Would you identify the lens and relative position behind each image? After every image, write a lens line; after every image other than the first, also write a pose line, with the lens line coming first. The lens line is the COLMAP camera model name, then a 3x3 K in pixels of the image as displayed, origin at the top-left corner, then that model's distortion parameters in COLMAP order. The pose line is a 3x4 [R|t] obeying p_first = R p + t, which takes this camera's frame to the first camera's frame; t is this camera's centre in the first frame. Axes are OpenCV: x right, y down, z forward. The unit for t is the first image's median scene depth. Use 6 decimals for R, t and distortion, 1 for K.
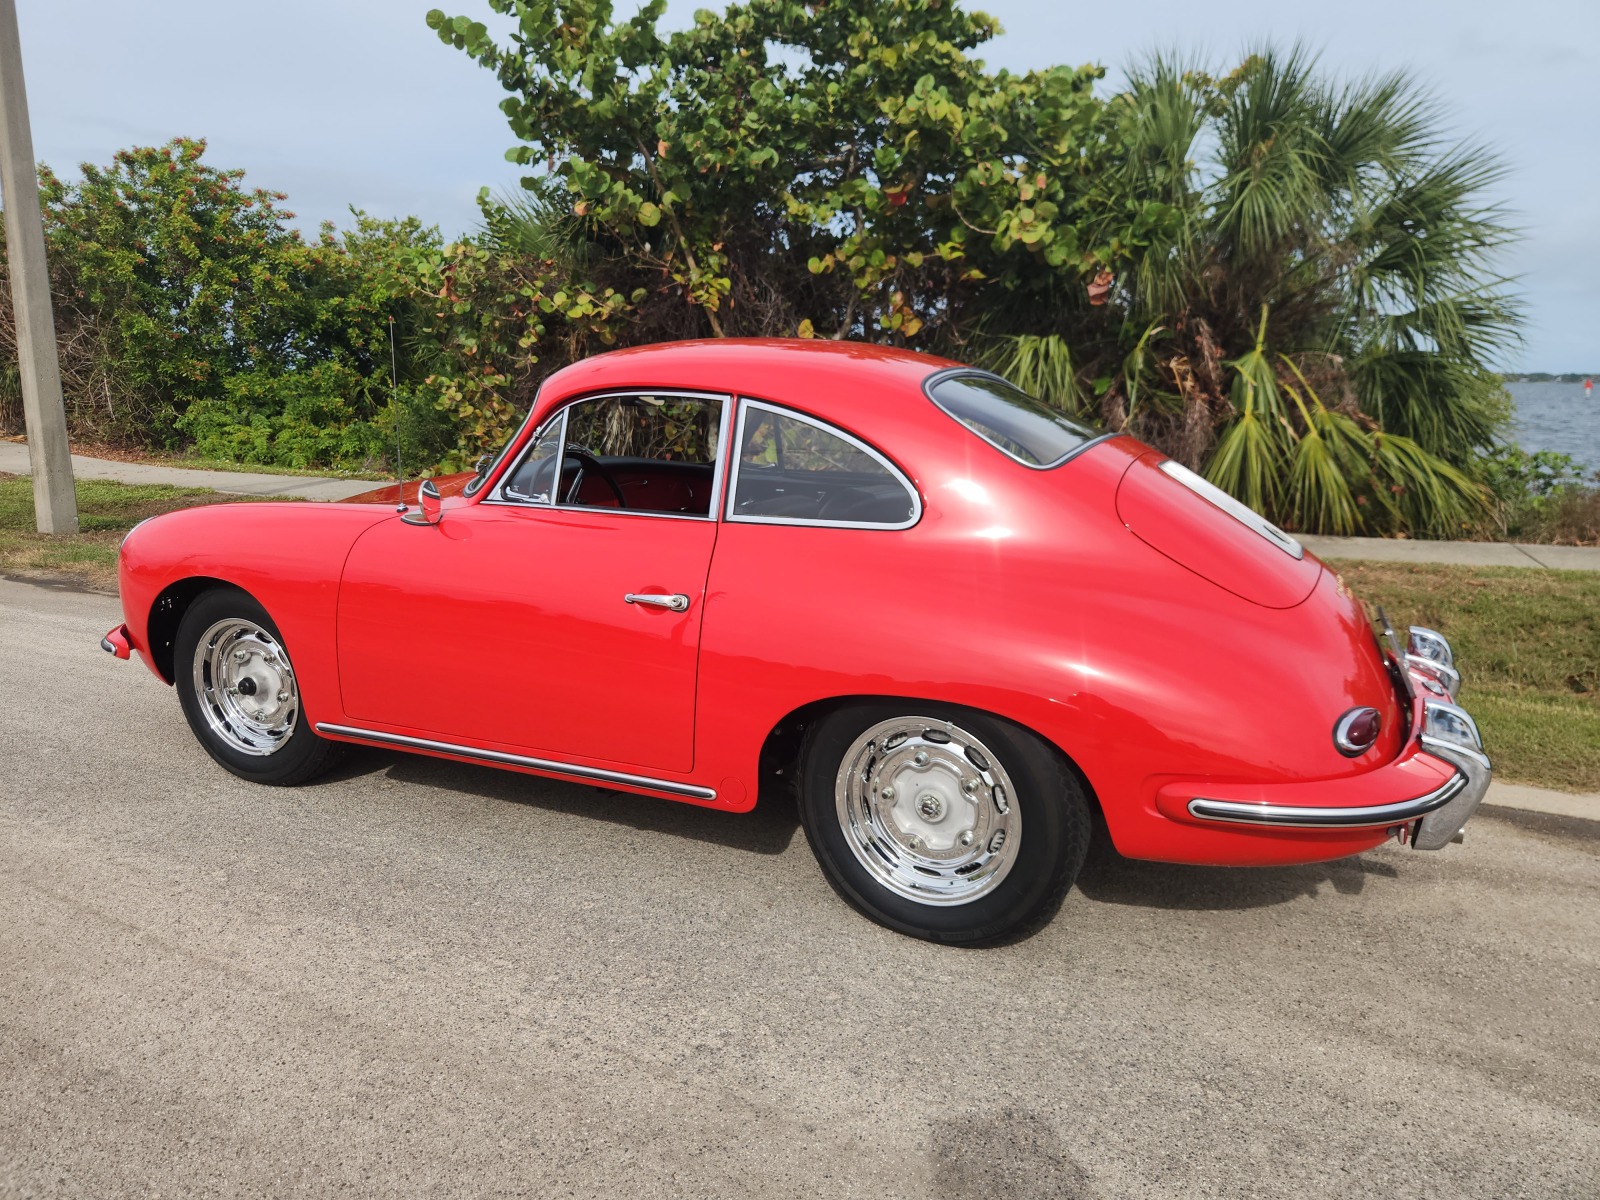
lens RADIAL K [[1047.6, 0, 803.4], [0, 1047.6, 557.6], [0, 0, 1]] dist [0.068897, -0.053405]
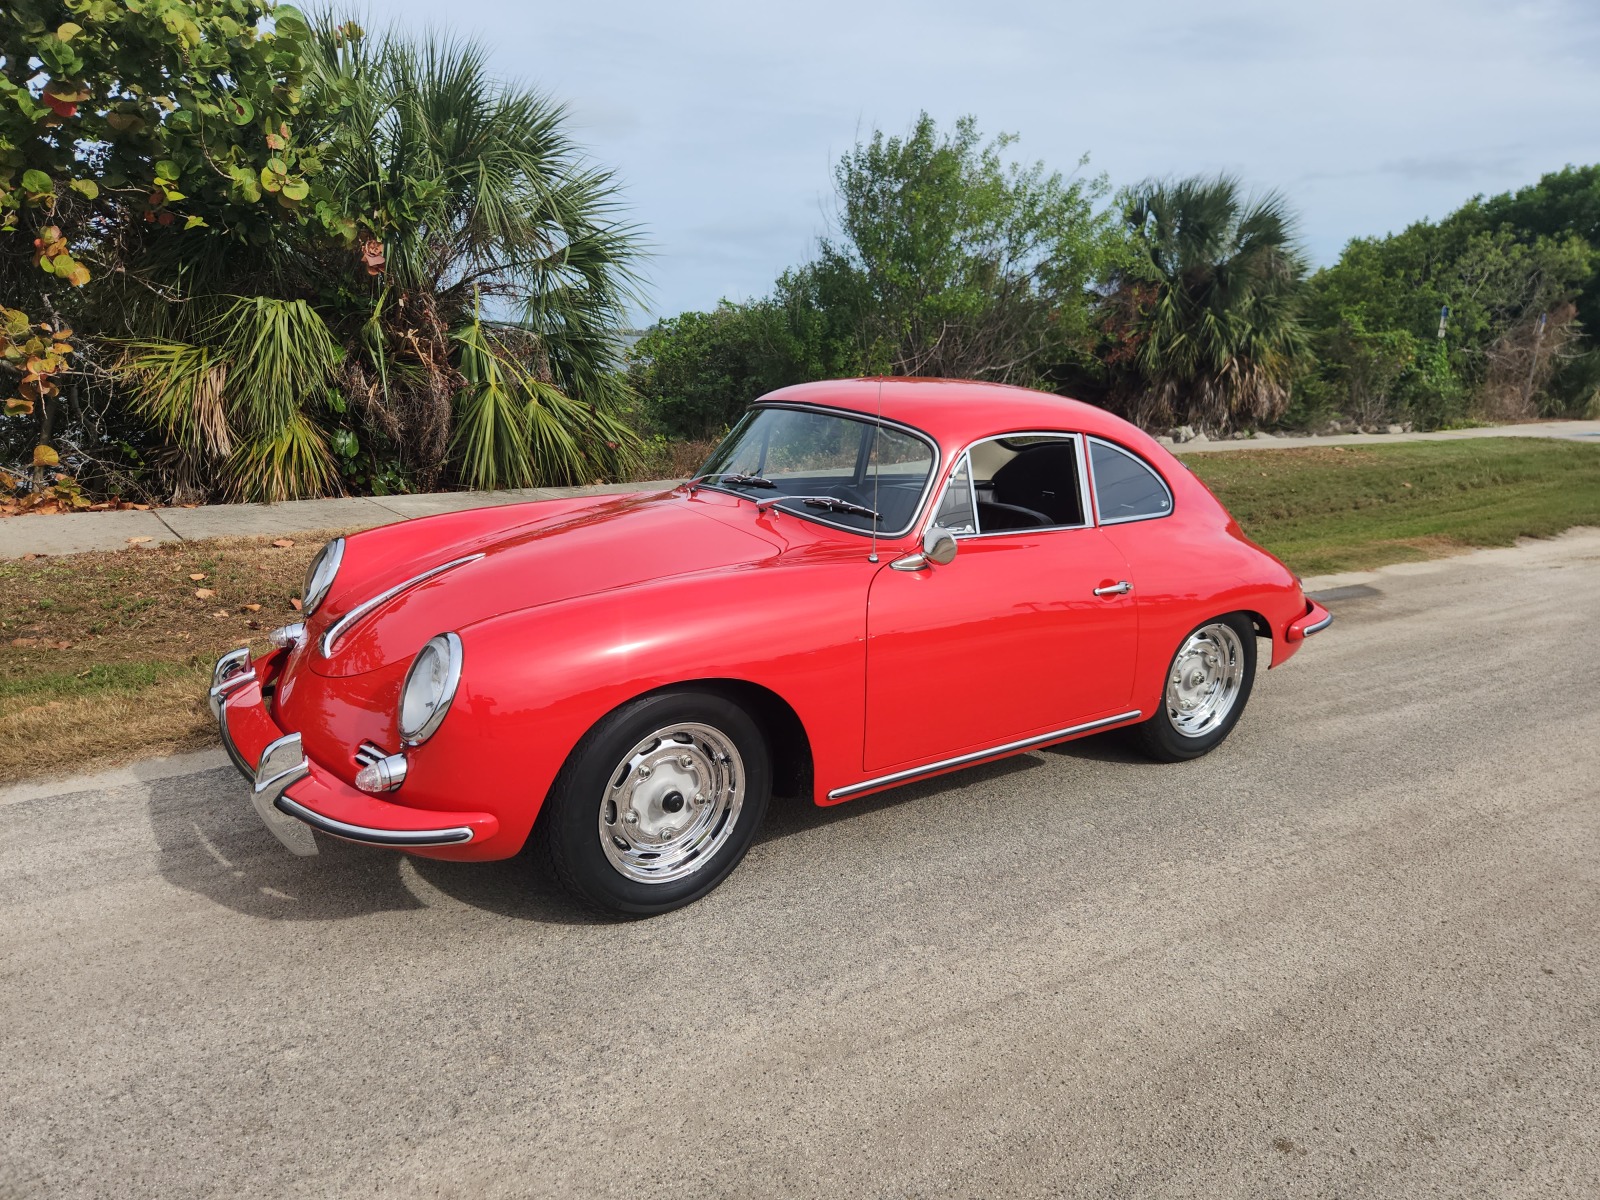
lens RADIAL K [[1047.6, 0, 803.4], [0, 1047.6, 557.6], [0, 0, 1]] dist [0.068897, -0.053405]
pose [[0.514537, -0.160724, 0.842270, -0.379192], [0.114224, 0.986369, 0.118443, -0.052656], [-0.849826, 0.035265, 0.525882, 0.156826]]
